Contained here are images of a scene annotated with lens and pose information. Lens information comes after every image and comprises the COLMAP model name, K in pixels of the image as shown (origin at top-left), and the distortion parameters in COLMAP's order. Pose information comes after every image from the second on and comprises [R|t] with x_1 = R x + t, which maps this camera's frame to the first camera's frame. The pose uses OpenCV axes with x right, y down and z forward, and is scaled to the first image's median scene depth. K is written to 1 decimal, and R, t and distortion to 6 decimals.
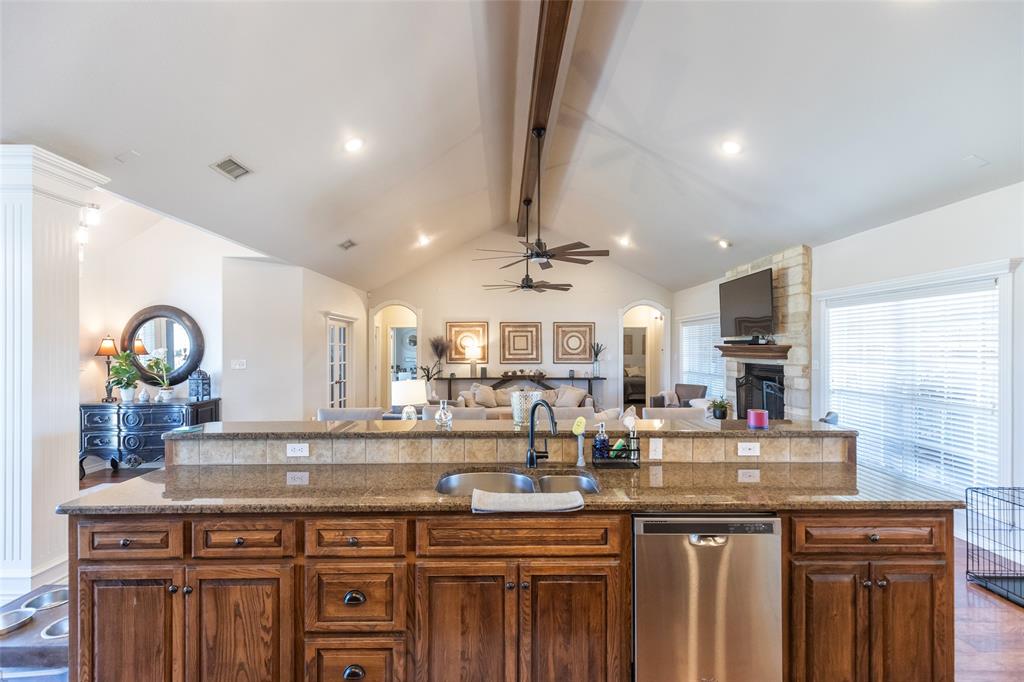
lens RADIAL K [[464.1, 0, 506.6], [0, 464.1, 347.4], [0, 0, 1]] dist [0.018422, -0.006809]
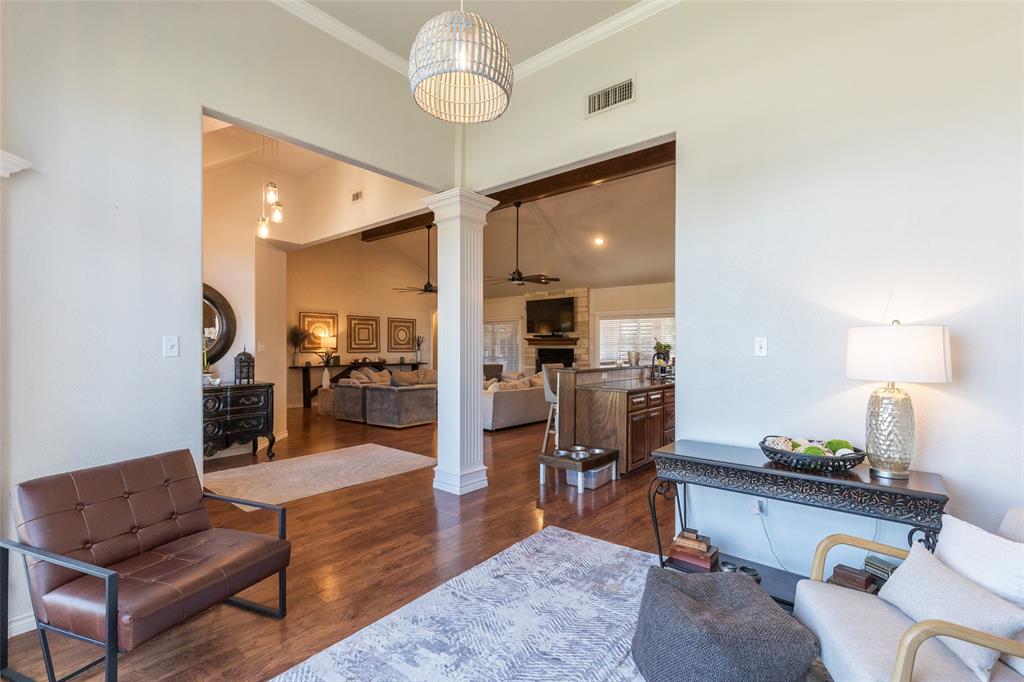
lens RADIAL K [[464.1, 0, 520.3], [0, 464.1, 351.2], [0, 0, 1]] dist [0.018422, -0.006809]
pose [[0.649596, -0.003982, 0.760269, -0.605202], [-0.003871, 0.999956, 0.008544, 0.021275], [-0.760270, -0.008493, 0.649552, -0.042286]]
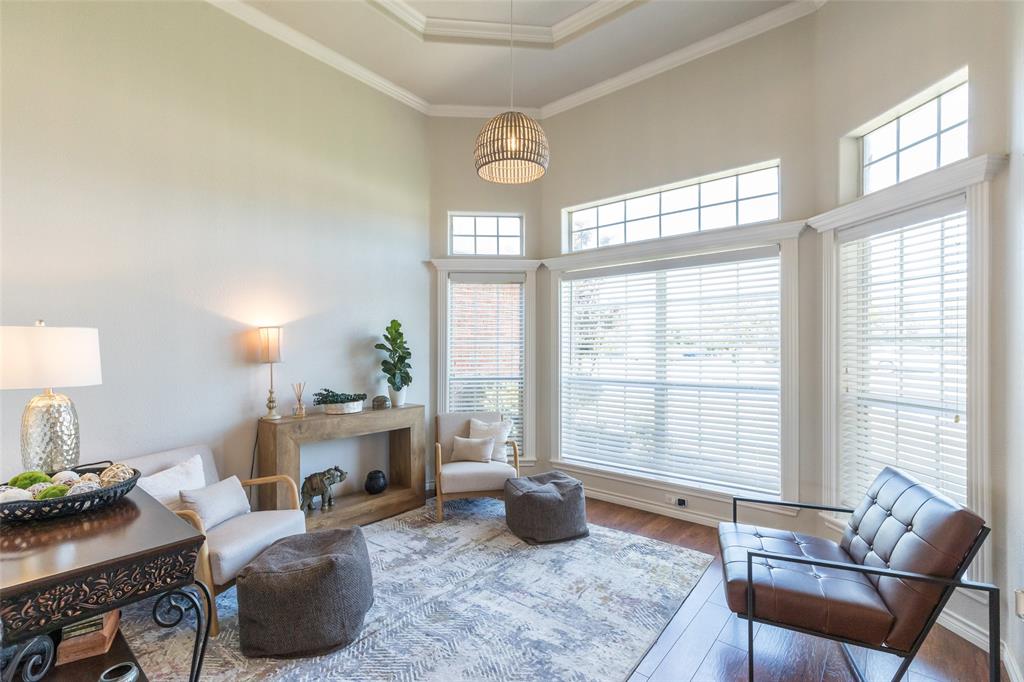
lens RADIAL K [[464.1, 0, 512.3], [0, 464.1, 348.9], [0, 0, 1]] dist [0.018422, -0.006809]
pose [[-0.651768, 0.002162, -0.758415, -0.303820], [0.000480, 0.999997, 0.002438, 0.020427], [0.758418, 0.001225, -0.651767, 0.245955]]
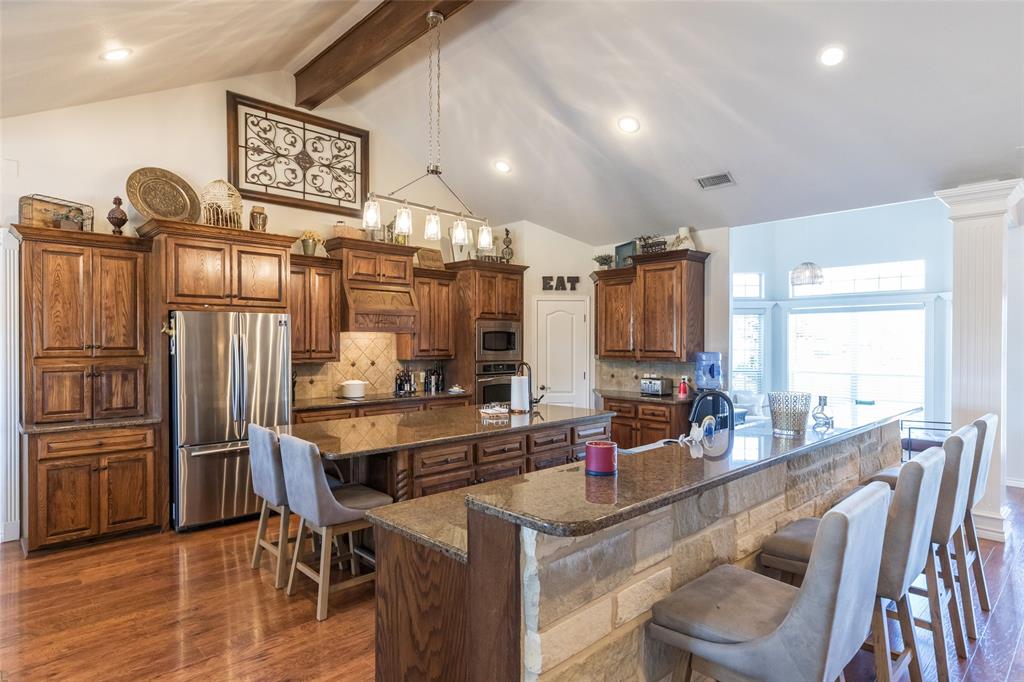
lens RADIAL K [[568.7, 0, 519.1], [0, 568.7, 344.1], [0, 0, 1]] dist [0.009515, -0.003664]
pose [[-0.738160, 0.002140, -0.674623, 0.273184], [-0.000229, 0.999994, 0.003423, 0.002798], [0.674626, 0.002681, -0.738155, 0.379579]]
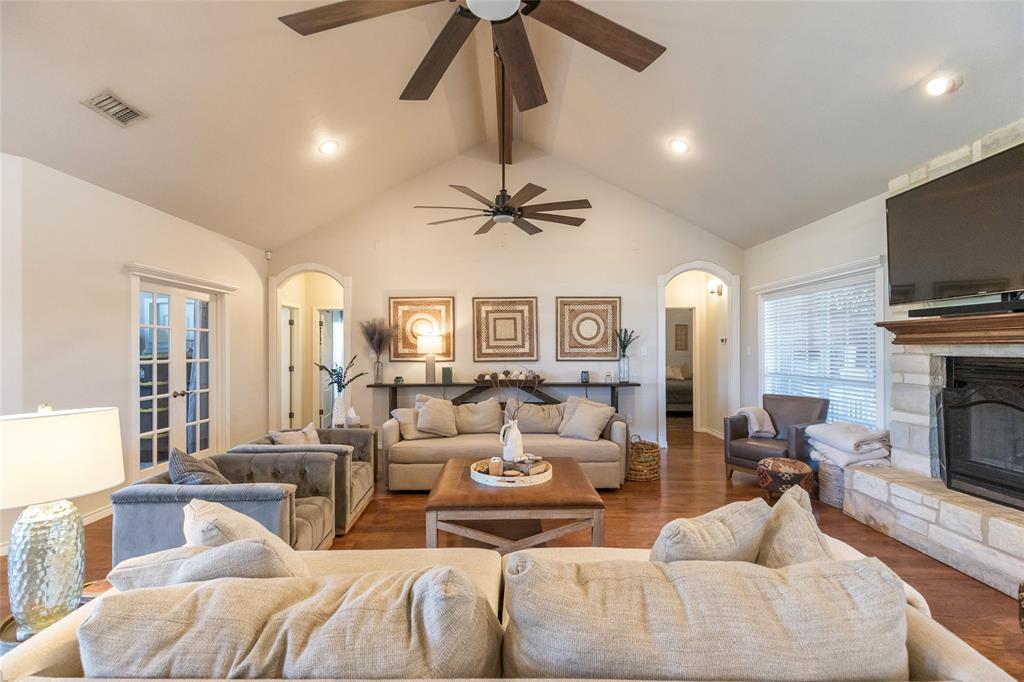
lens RADIAL K [[464.1, 0, 502.9], [0, 464.1, 343.8], [0, 0, 1]] dist [0.018422, -0.006809]
pose [[0.999800, -0.004423, -0.019487, 0.040418], [0.004252, 0.999952, -0.008826, 0.016392], [0.019525, 0.008742, 0.999771, 0.363846]]
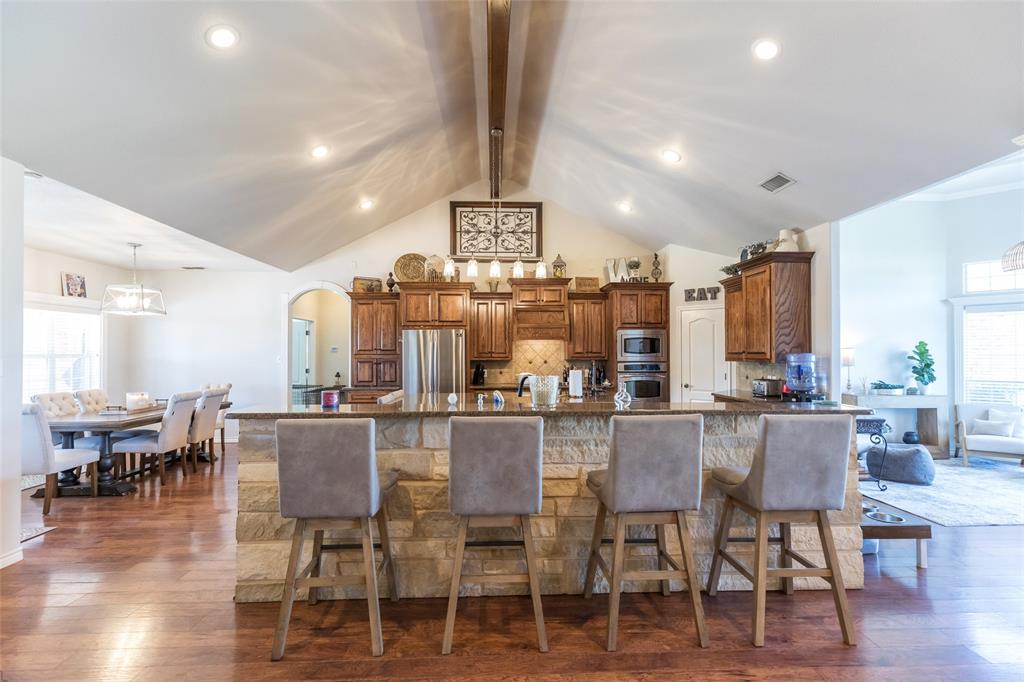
lens RADIAL K [[464.1, 0, 513.2], [0, 464.1, 344.1], [0, 0, 1]] dist [0.018422, -0.006809]
pose [[-0.999827, 0.001544, -0.018515, 0.031672], [0.001895, 0.999818, -0.018957, 0.011957], [0.018482, -0.018989, -0.999649, 0.543552]]
